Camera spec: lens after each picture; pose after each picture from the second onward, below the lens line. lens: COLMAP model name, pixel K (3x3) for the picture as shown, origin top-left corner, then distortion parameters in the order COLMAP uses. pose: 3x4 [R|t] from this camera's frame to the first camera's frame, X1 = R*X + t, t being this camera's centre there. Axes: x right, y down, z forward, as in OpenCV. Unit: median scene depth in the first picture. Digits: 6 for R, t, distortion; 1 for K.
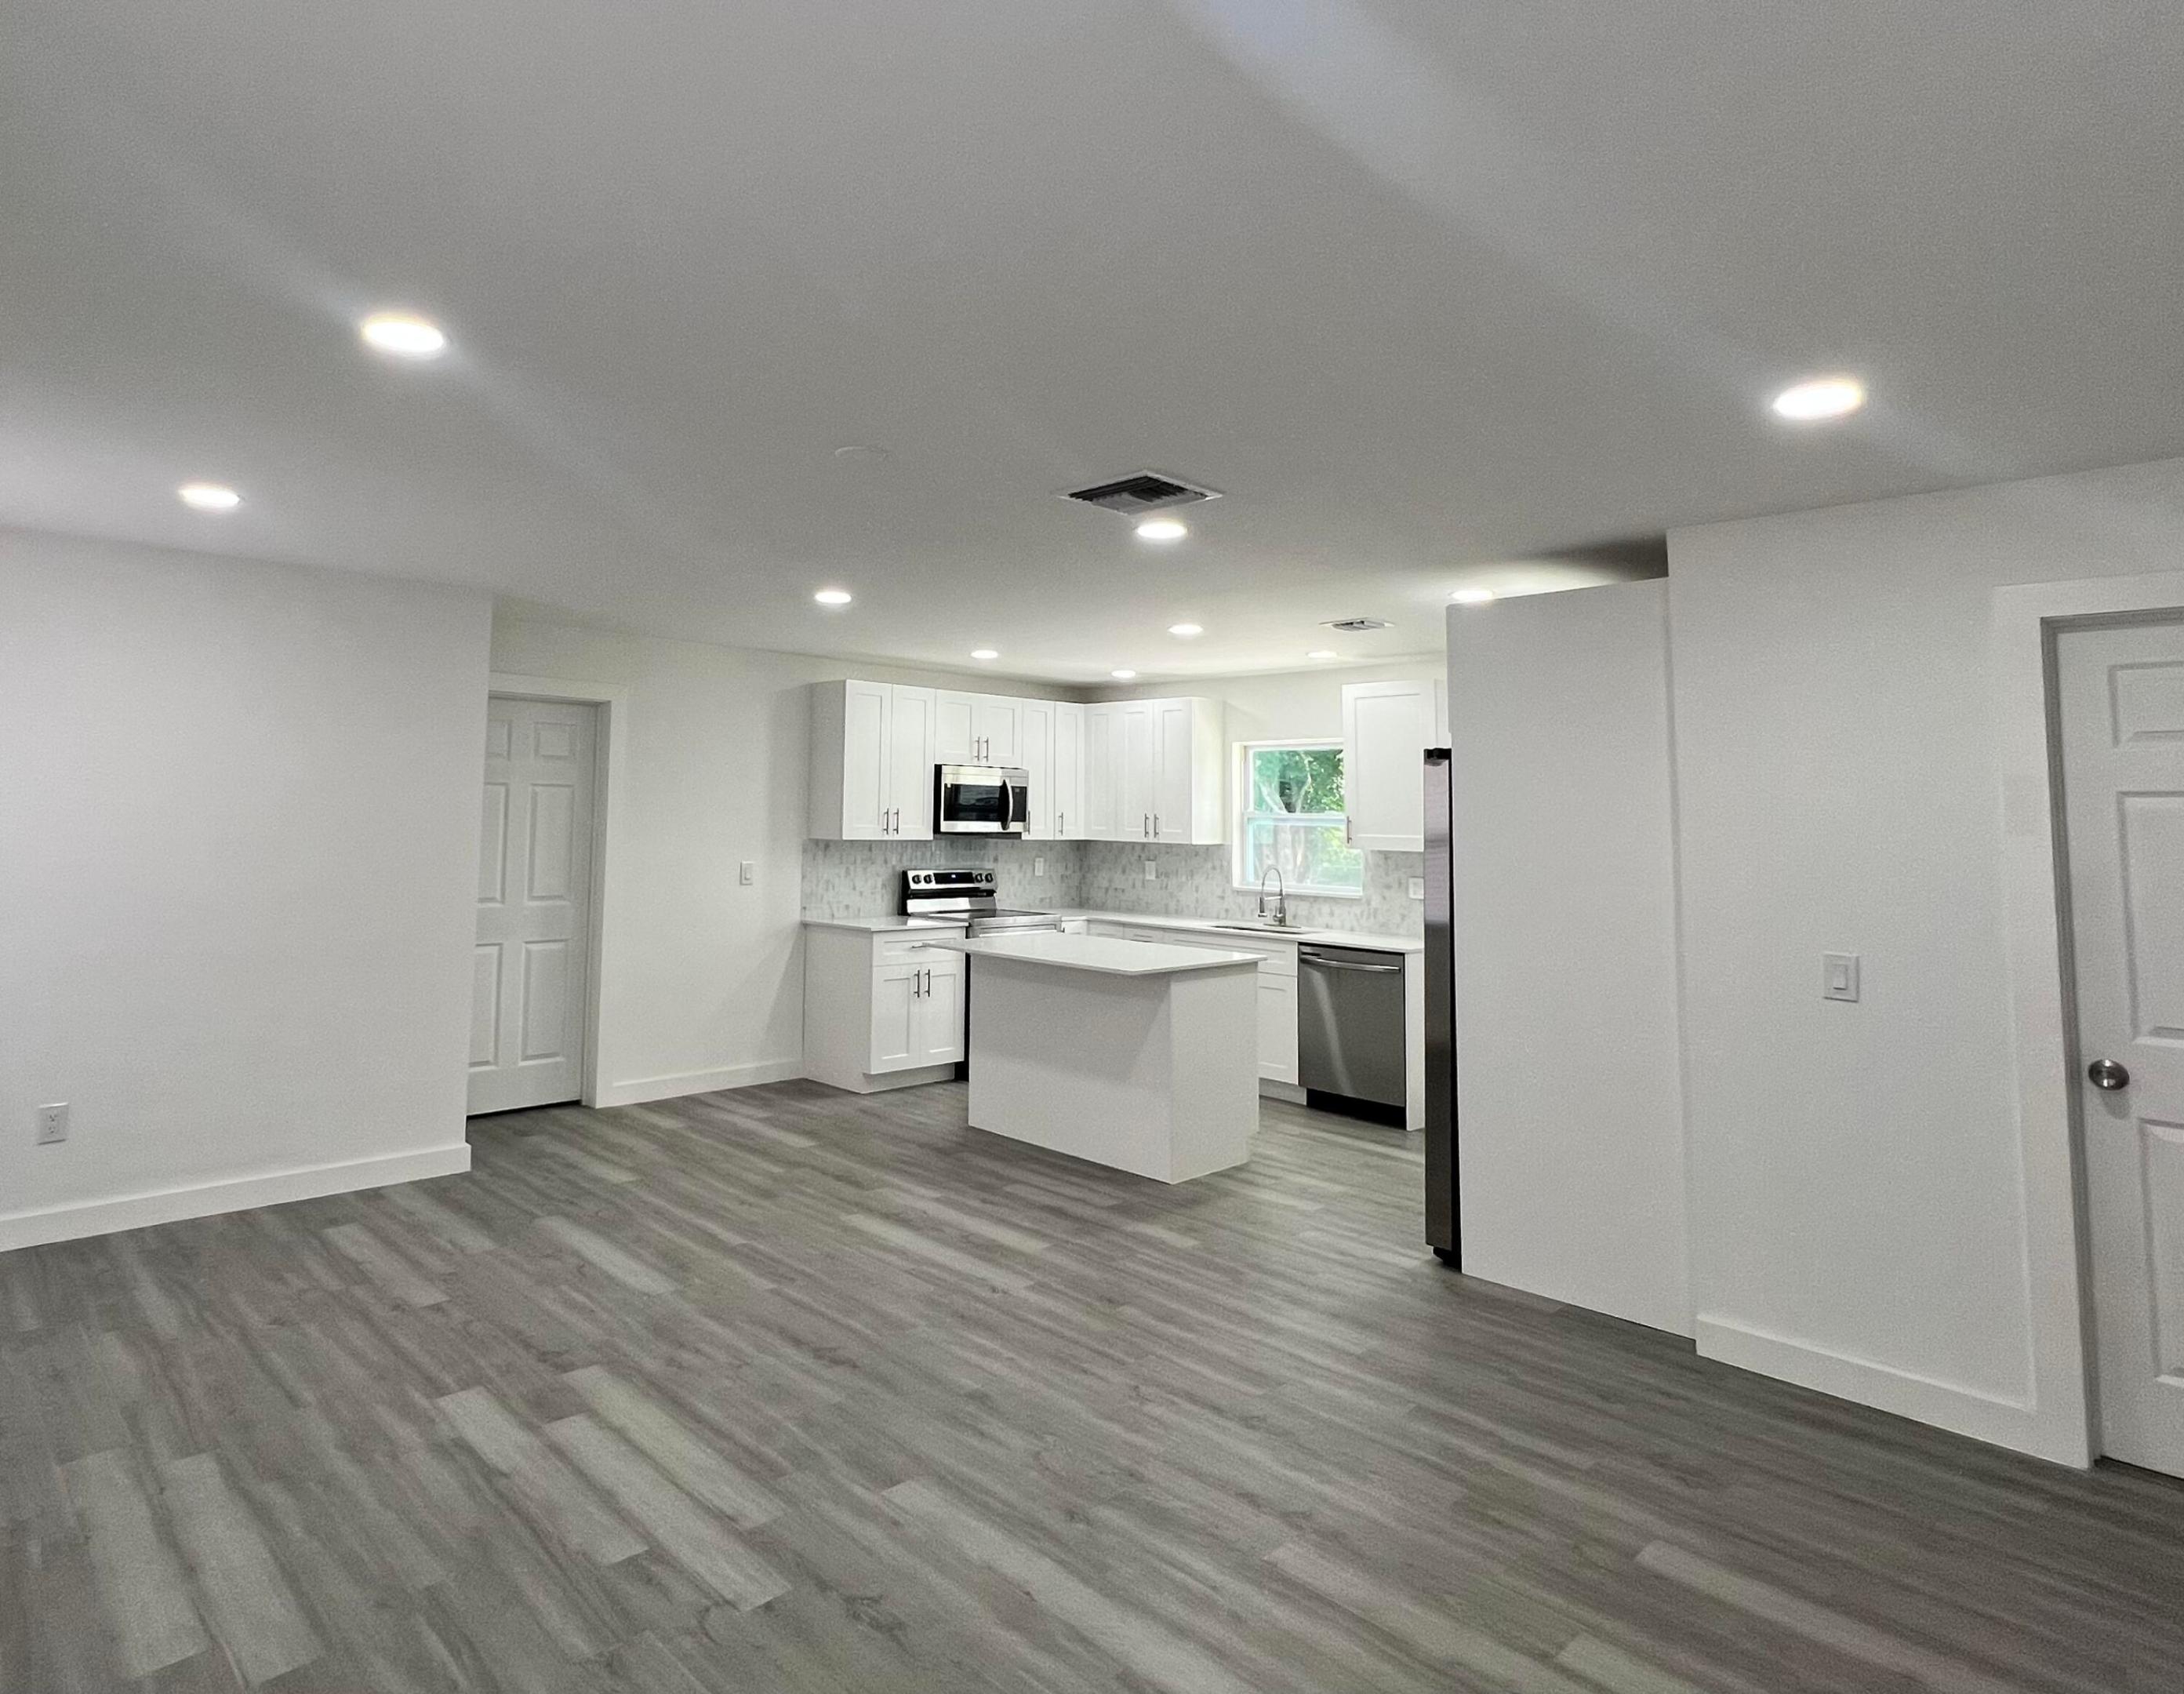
lens RADIAL K [[1247.5, 0, 923.0], [0, 1247.5, 710.6], [0, 0, 1]] dist [-0.003822, 0.000008]
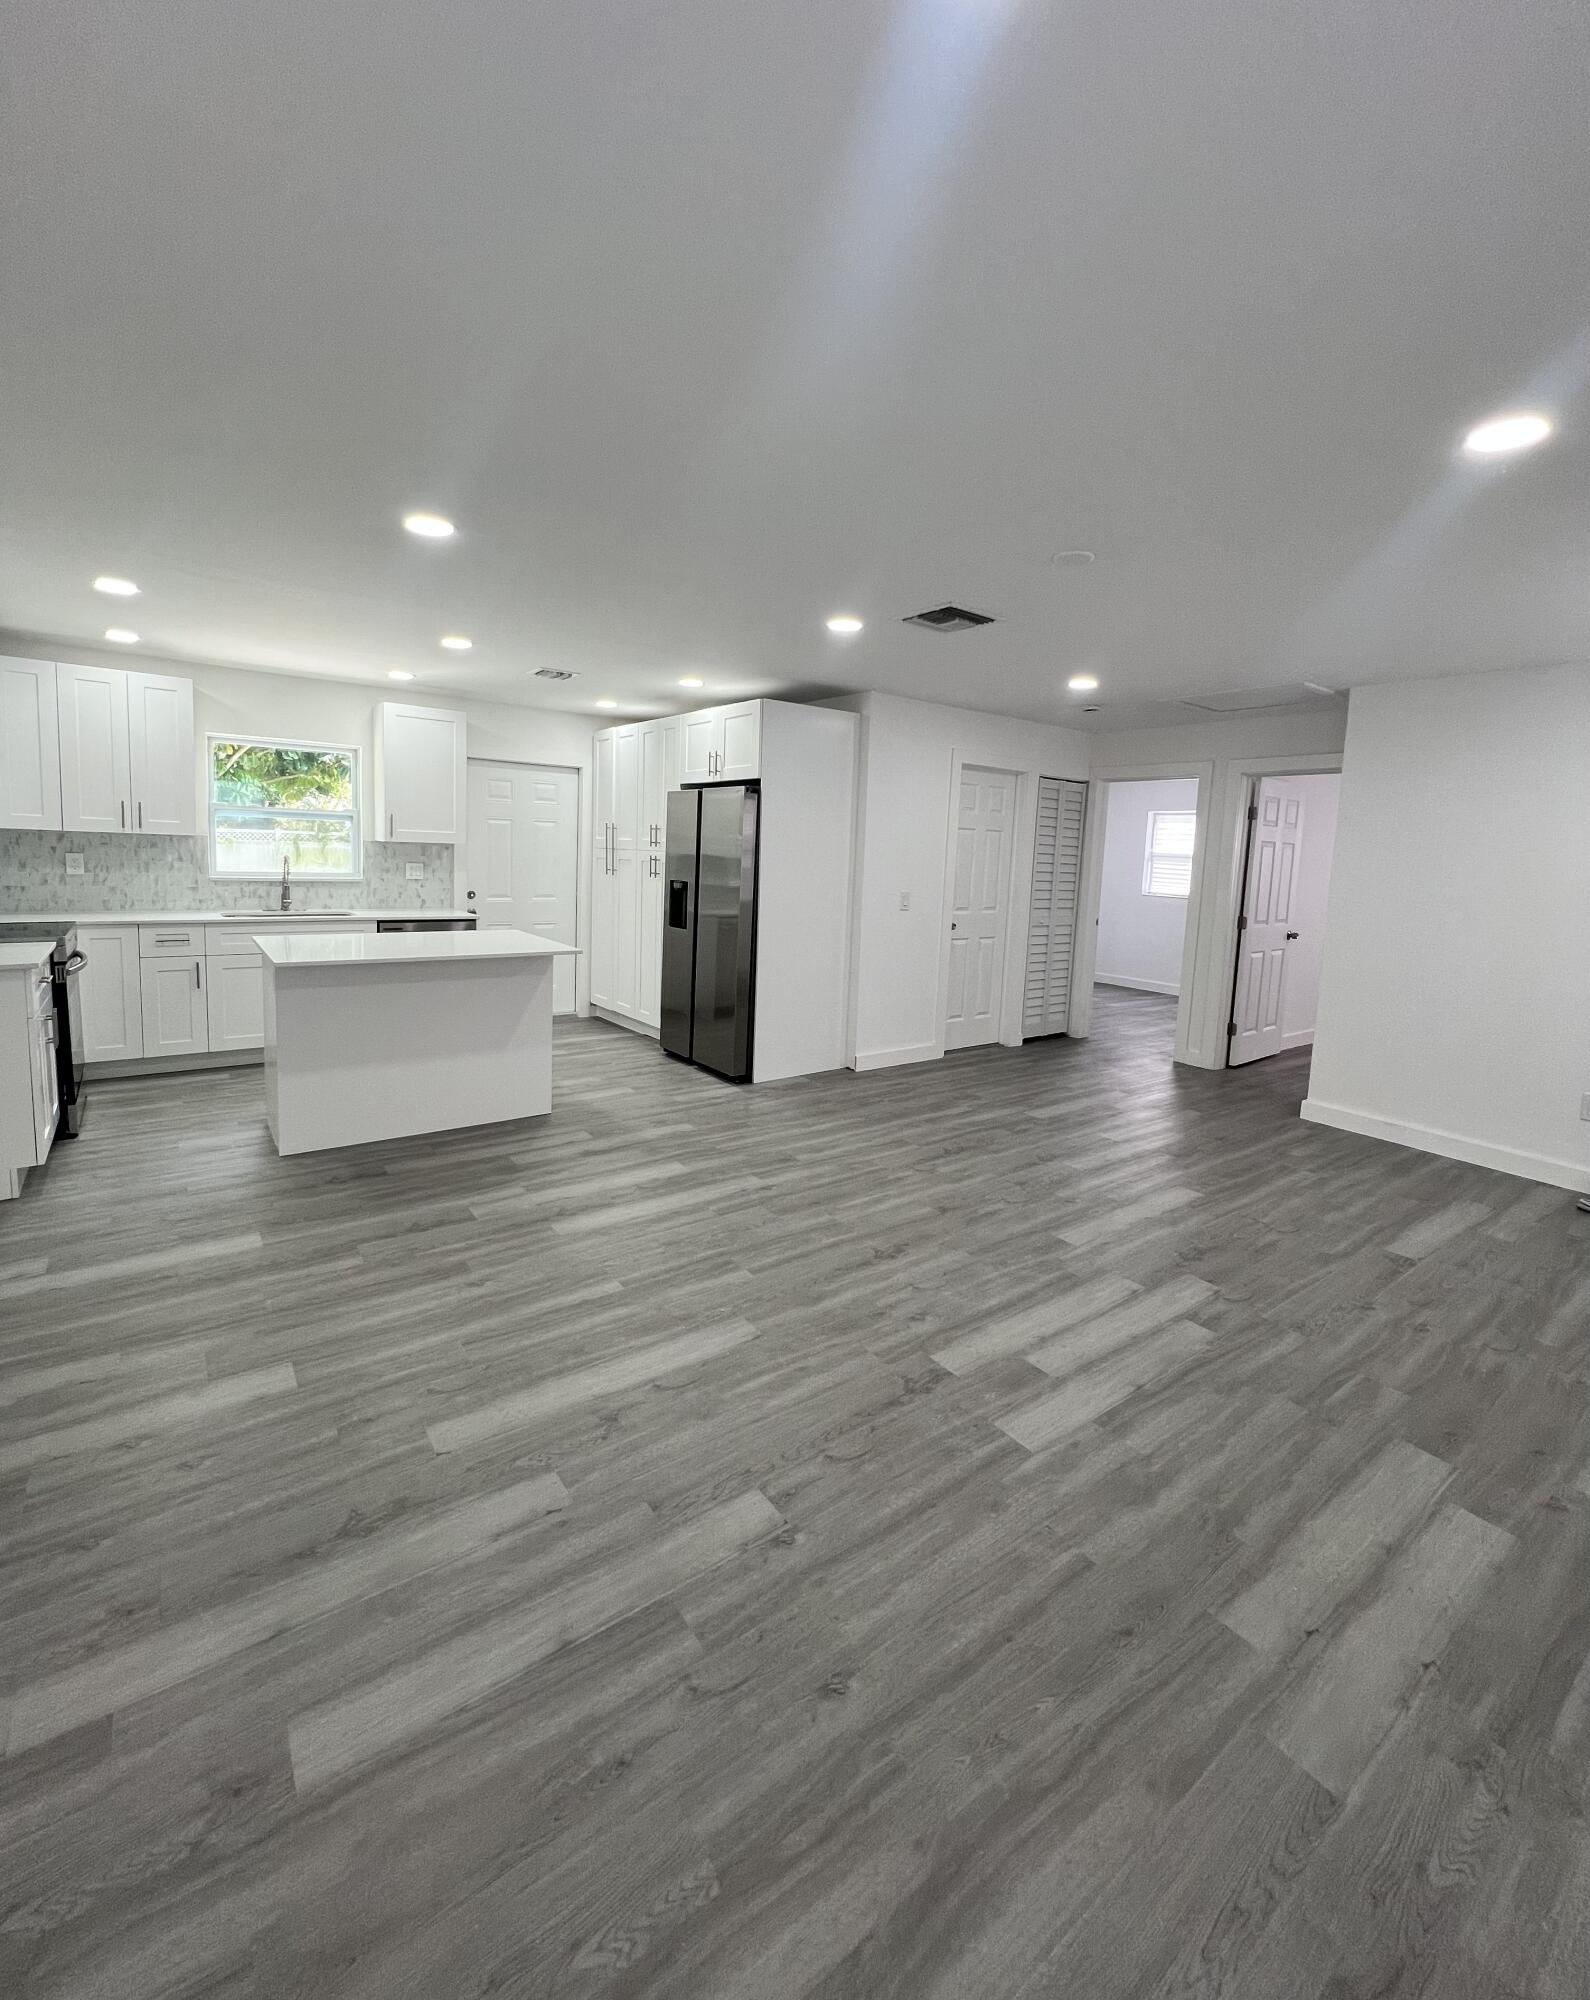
lens RADIAL K [[854.2, 0, 792.2], [0, 854.2, 936.8], [0, 0, 1]] dist [-0.001102, -0.000082]
pose [[0.076997, -0.120533, 0.989719, -0.790655], [-0.121812, 0.984092, 0.129325, 0.080874], [-0.989562, -0.130518, 0.061089, 0.937017]]
